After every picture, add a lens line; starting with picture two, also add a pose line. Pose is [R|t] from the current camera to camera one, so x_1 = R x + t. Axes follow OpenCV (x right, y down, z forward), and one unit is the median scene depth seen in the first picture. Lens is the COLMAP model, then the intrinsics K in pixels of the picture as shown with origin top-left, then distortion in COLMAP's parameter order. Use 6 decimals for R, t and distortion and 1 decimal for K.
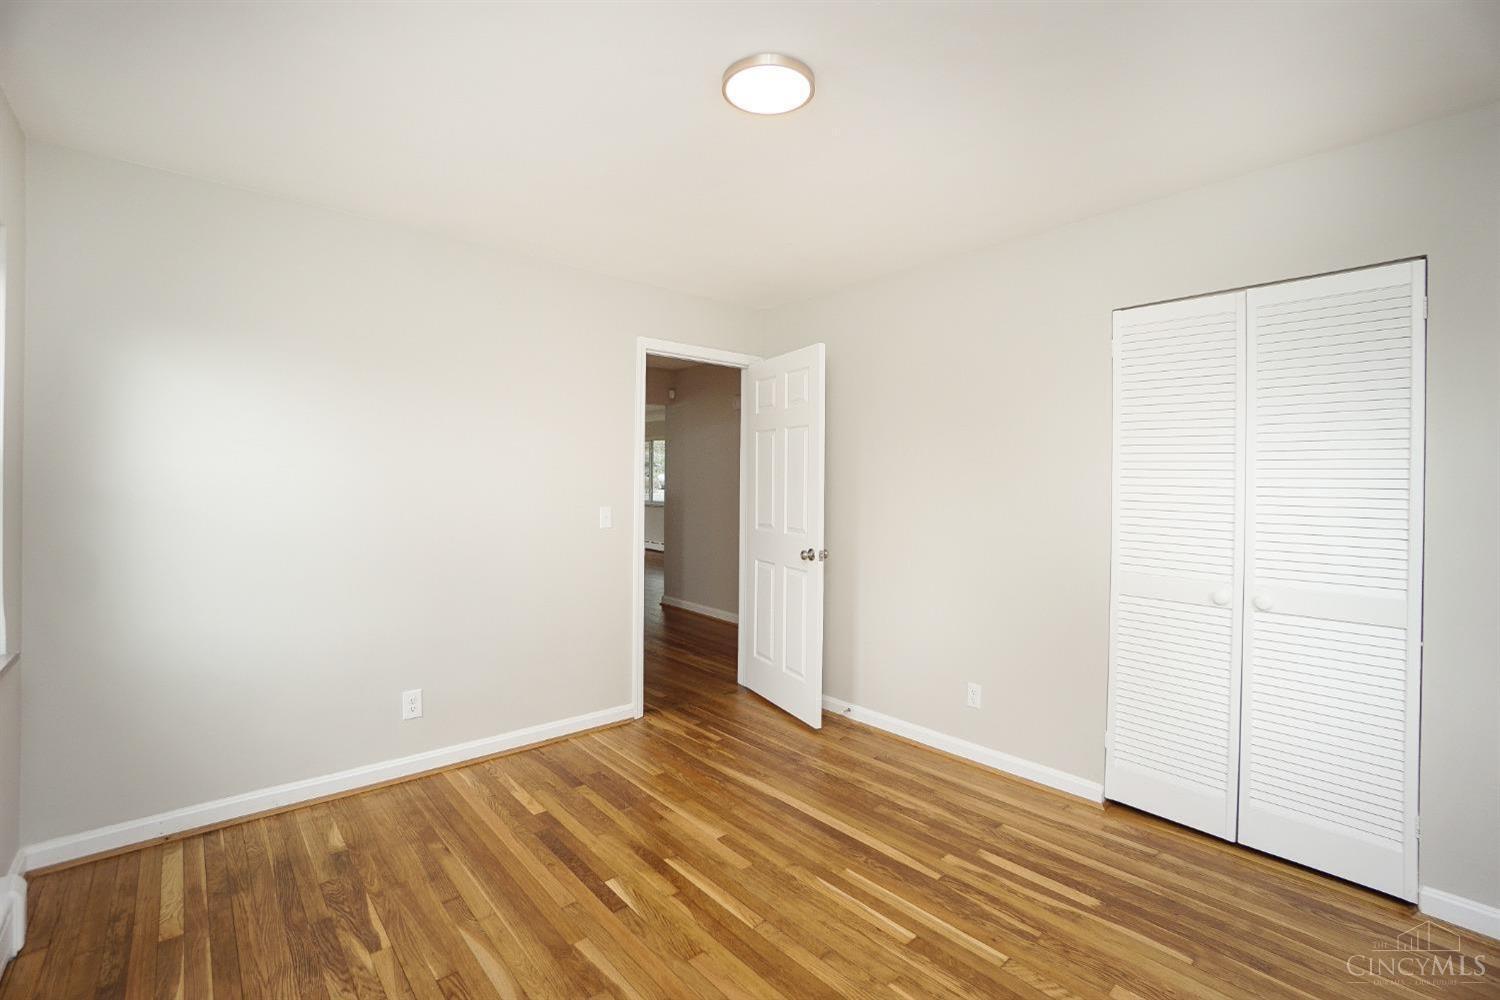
lens RADIAL K [[678.4, 0, 757.5], [0, 678.4, 483.4], [0, 0, 1]] dist [0.000674, 0.000401]
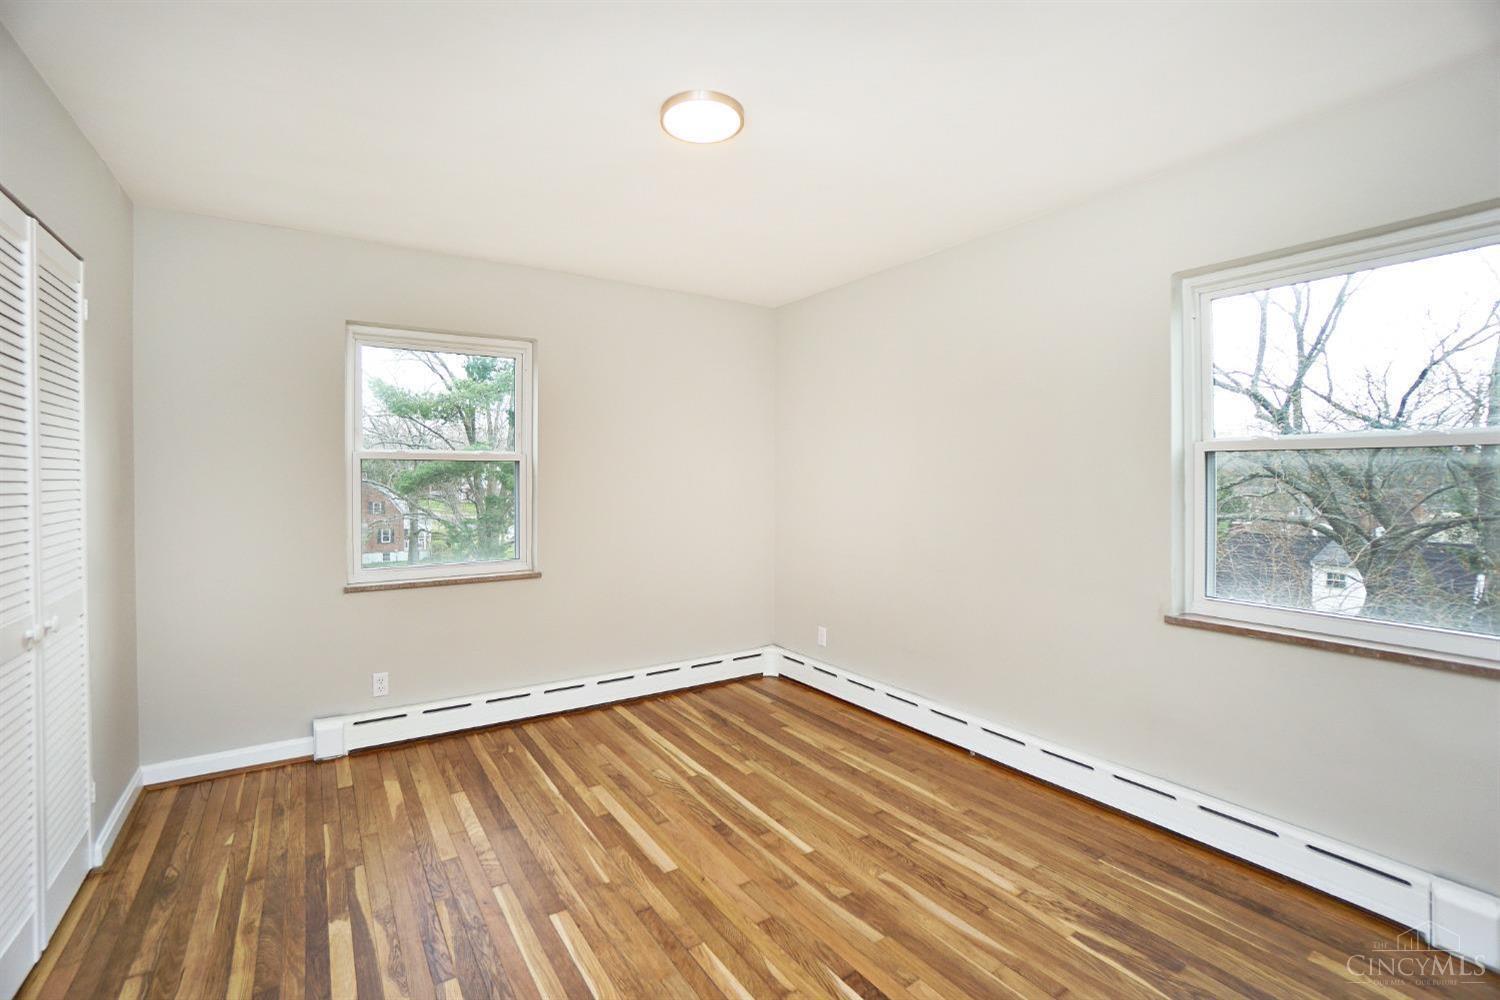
lens RADIAL K [[678.4, 0, 757.5], [0, 678.4, 483.4], [0, 0, 1]] dist [0.000674, 0.000401]
pose [[-0.991421, -0.005402, 0.130599, -0.205814], [-0.003543, 0.999889, 0.014456, -0.002626], [-0.130662, 0.013869, -0.991330, 1.949196]]
